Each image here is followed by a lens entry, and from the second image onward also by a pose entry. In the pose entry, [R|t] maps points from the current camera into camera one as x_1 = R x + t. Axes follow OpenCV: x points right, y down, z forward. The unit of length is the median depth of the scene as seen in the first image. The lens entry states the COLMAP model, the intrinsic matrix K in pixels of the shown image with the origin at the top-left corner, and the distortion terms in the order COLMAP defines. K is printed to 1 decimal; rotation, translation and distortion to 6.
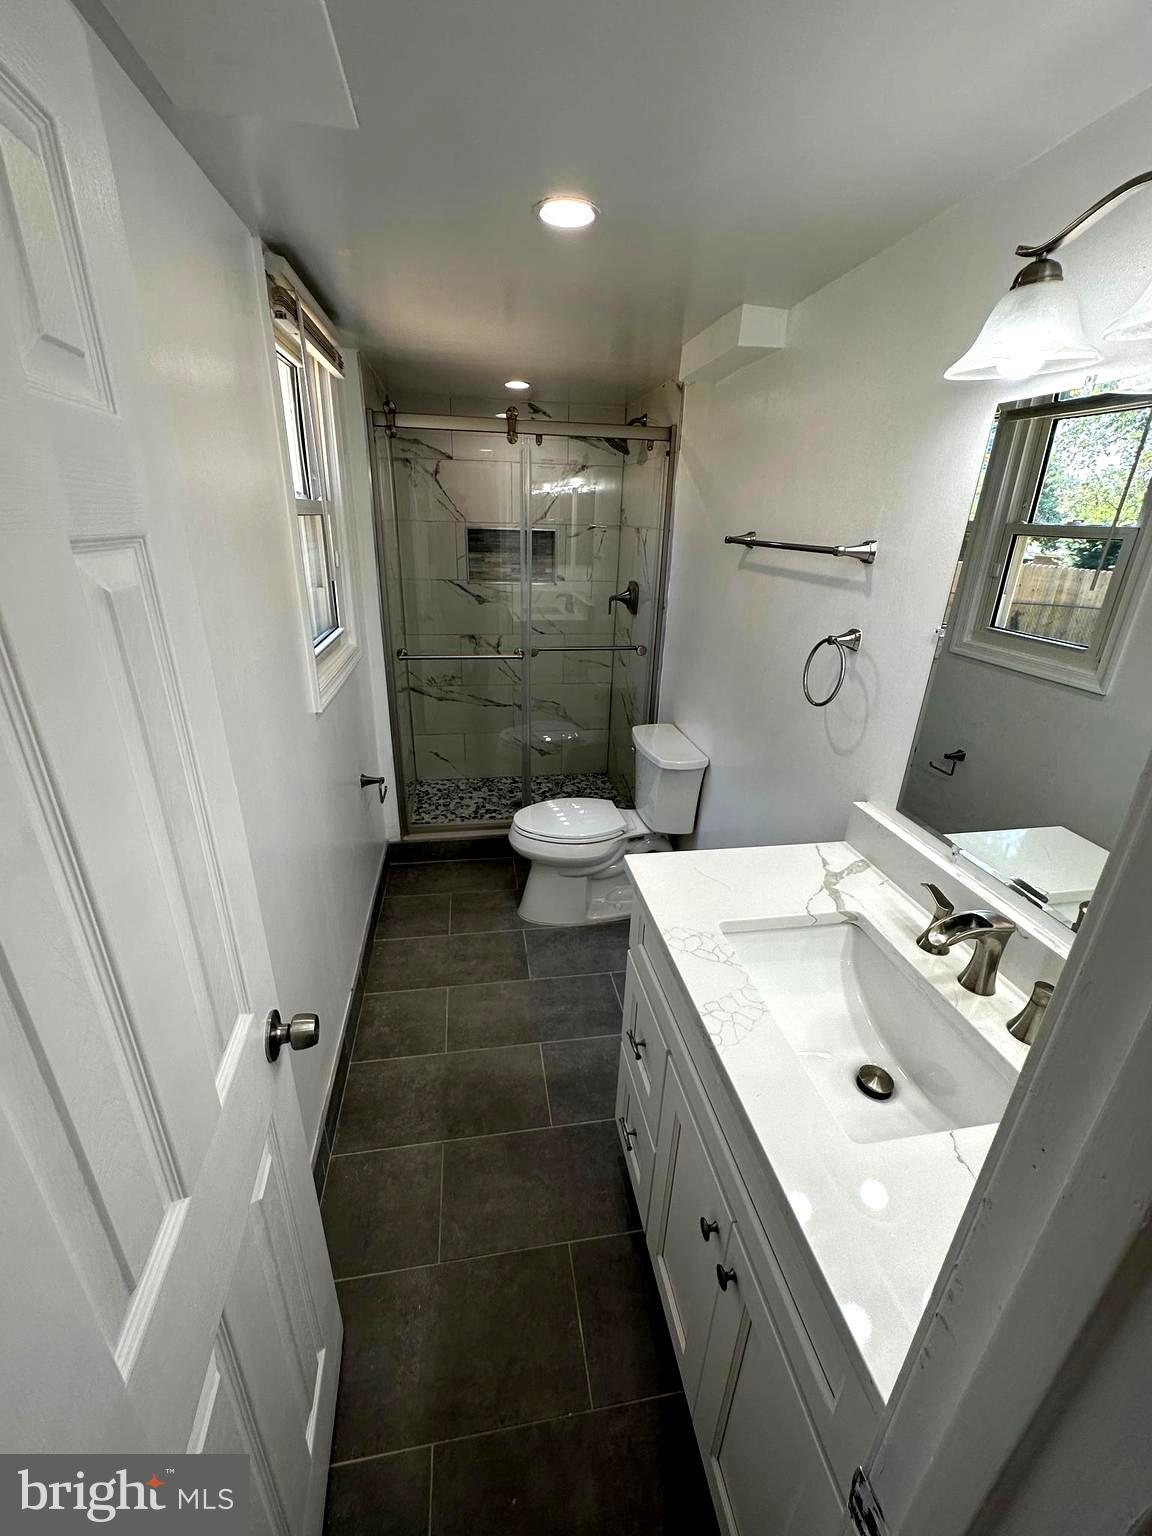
lens RADIAL K [[614.6, 0, 574.0], [0, 614.6, 764.5], [0, 0, 1]] dist [-0.002566, 0.000758]
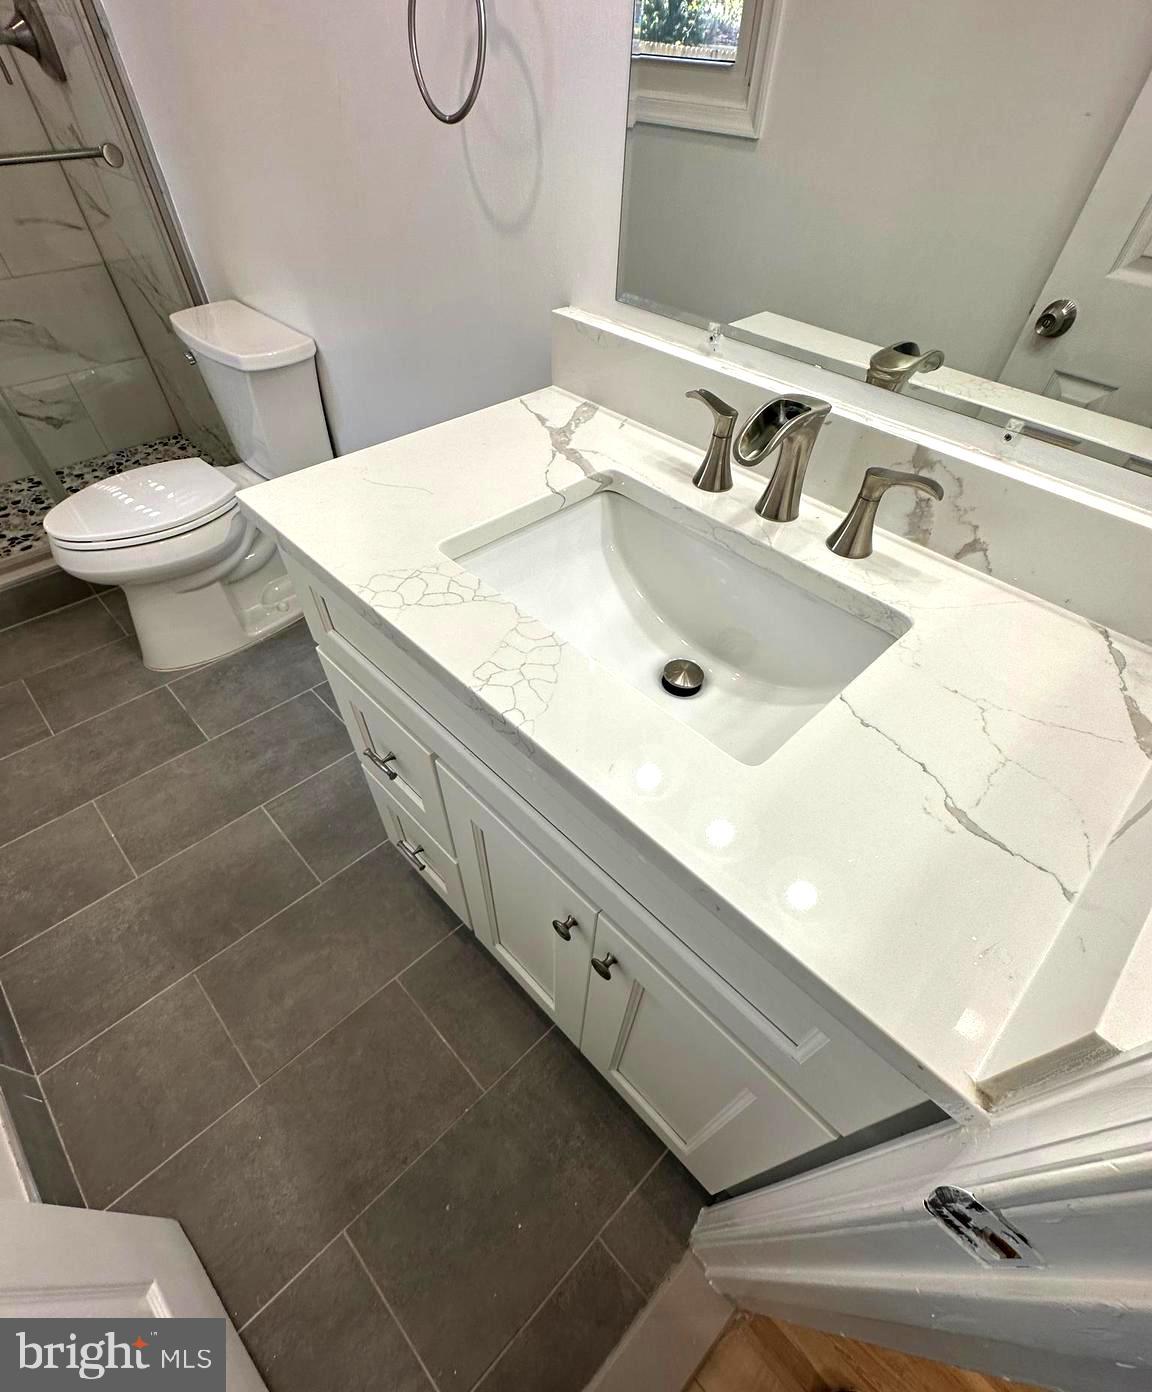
lens RADIAL K [[620.8, 0, 580.7], [0, 620.8, 767.8], [0, 0, 1]] dist [-0.003536, -0.000012]
pose [[0.822527, -0.444825, 0.354373, 0.018176], [0.206790, 0.814369, 0.542256, 0.066322], [-0.529799, -0.372739, 0.761826, 0.186799]]
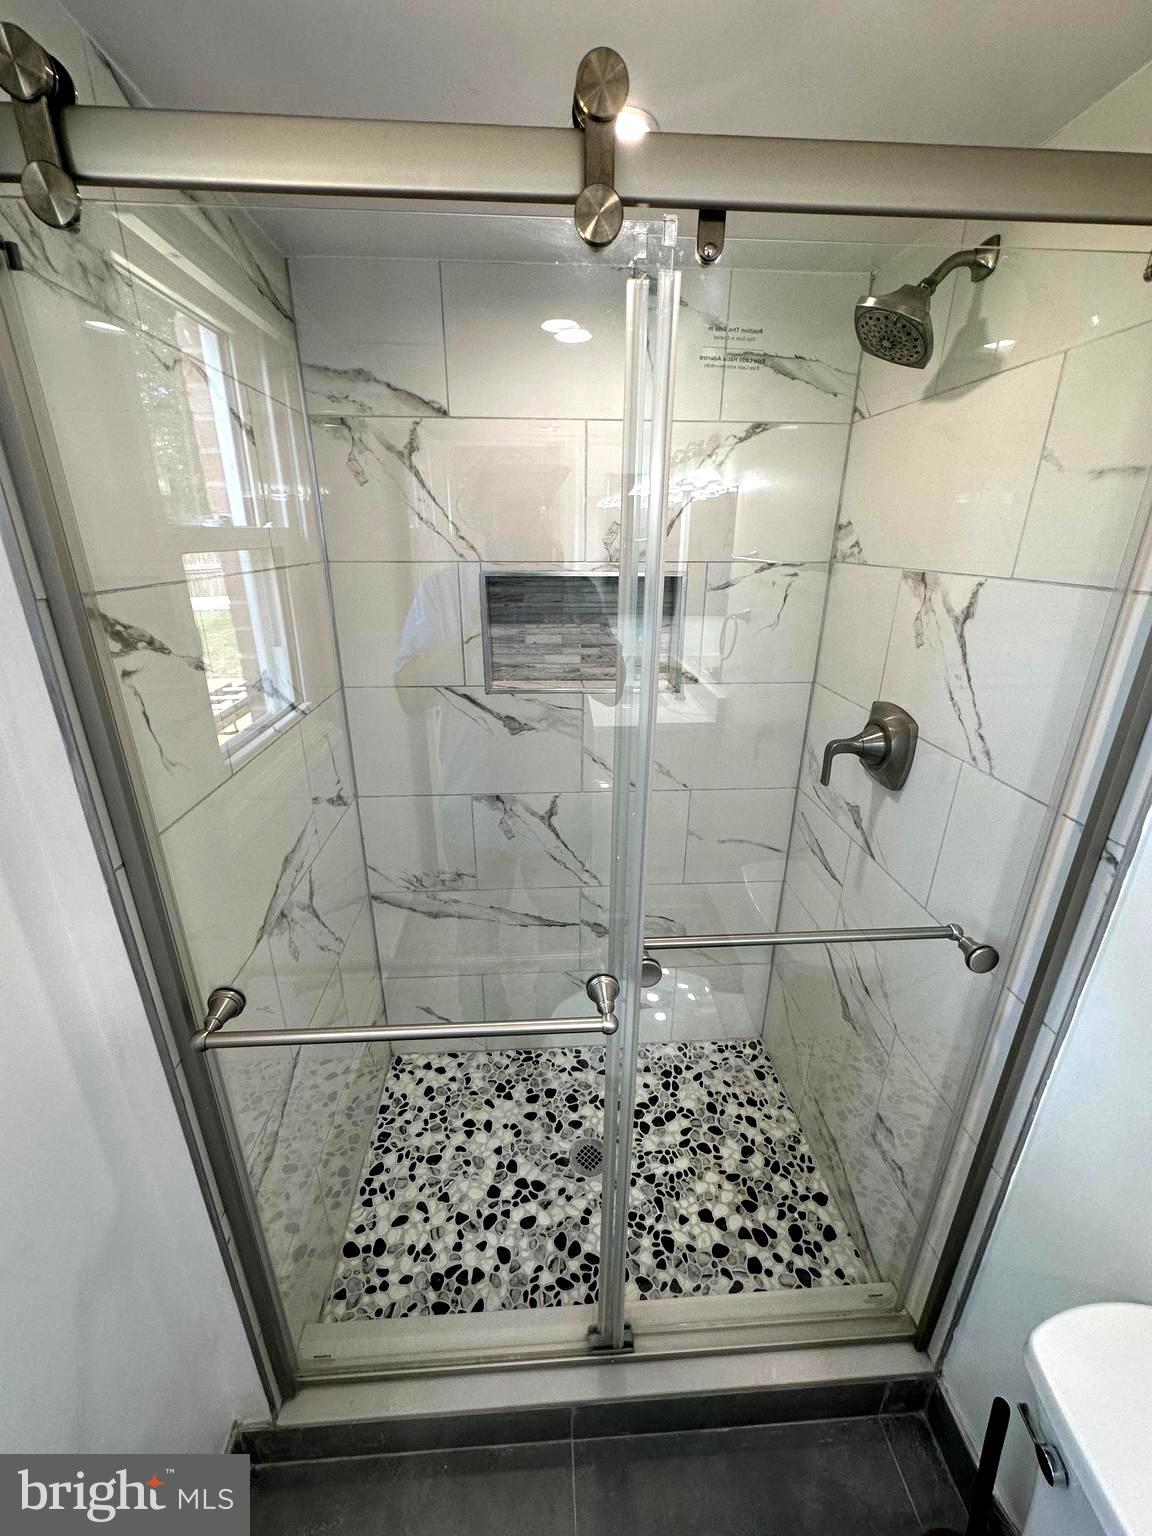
lens RADIAL K [[614.6, 0, 575.6], [0, 614.6, 765.5], [0, 0, 1]] dist [-0.002566, 0.000758]
pose [[0.994491, 0.016336, -0.103541, -0.093543], [-0.018717, 0.999581, -0.022068, -0.371104], [0.103137, 0.023884, 0.994380, 0.885762]]
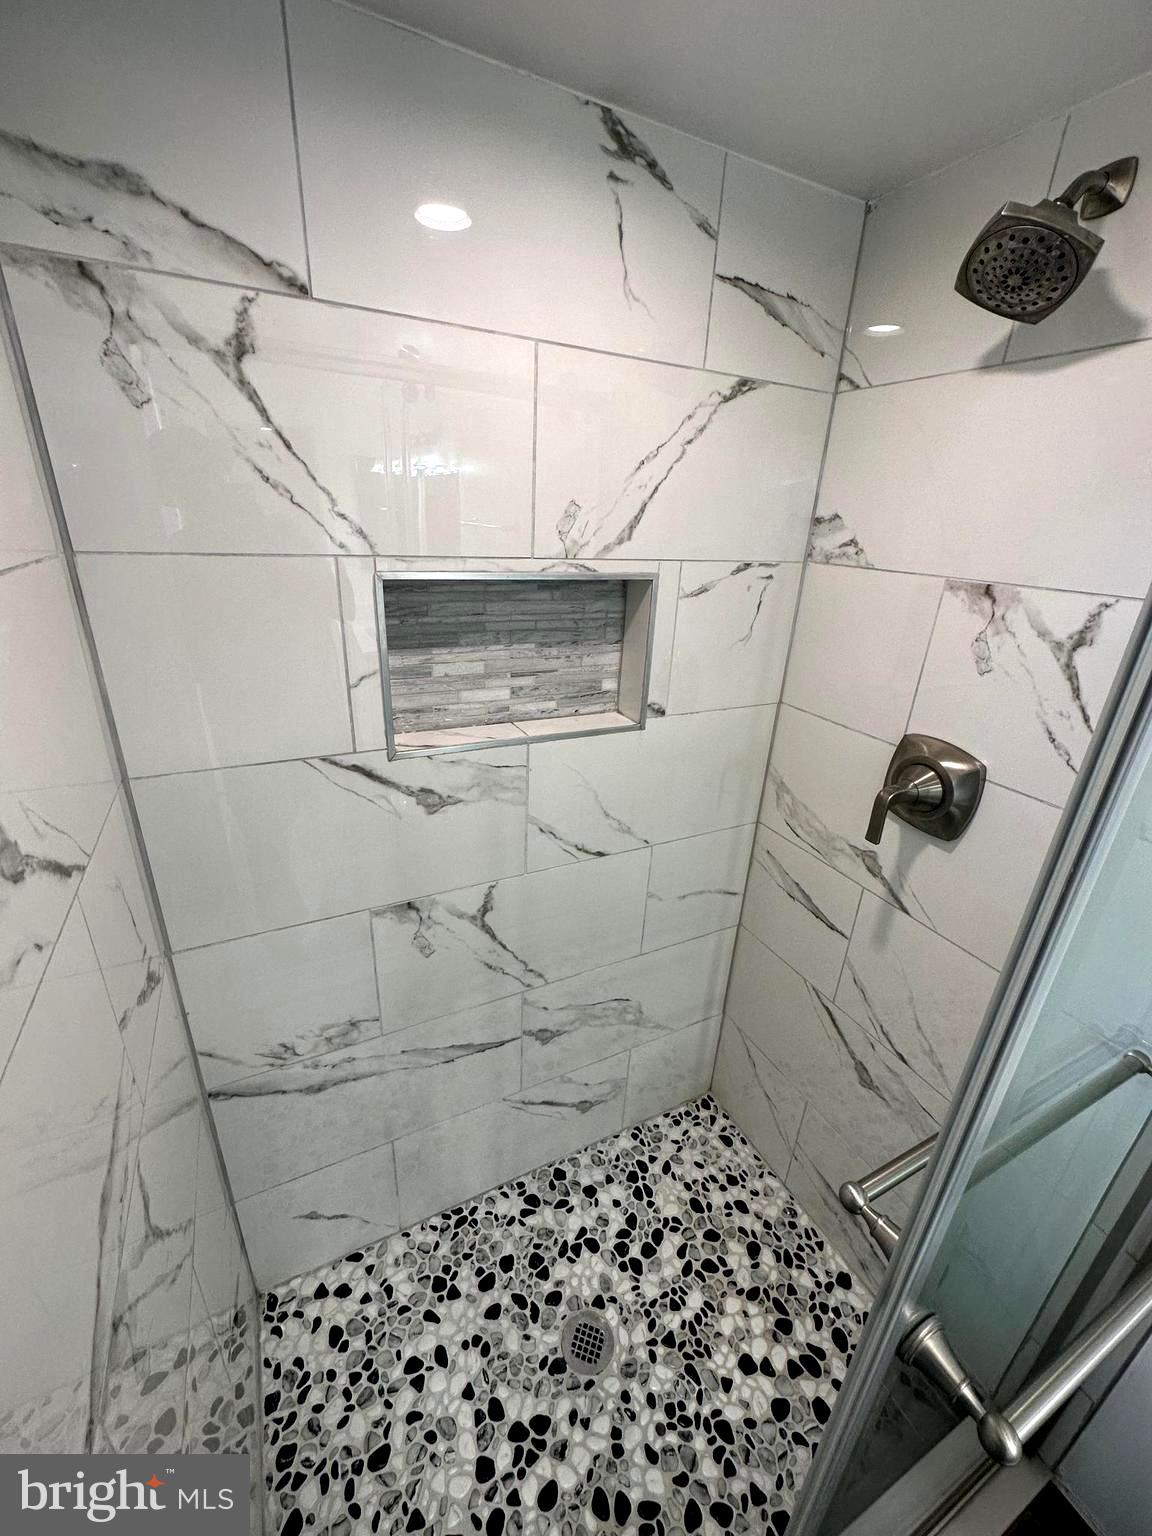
lens RADIAL K [[614.6, 0, 576.1], [0, 614.6, 766.0], [0, 0, 1]] dist [-0.002566, 0.000758]
pose [[0.954978, -0.095677, 0.280827, -0.273251], [0.091249, 0.995411, 0.028834, -0.467463], [-0.282297, -0.001911, 0.959325, 1.106510]]
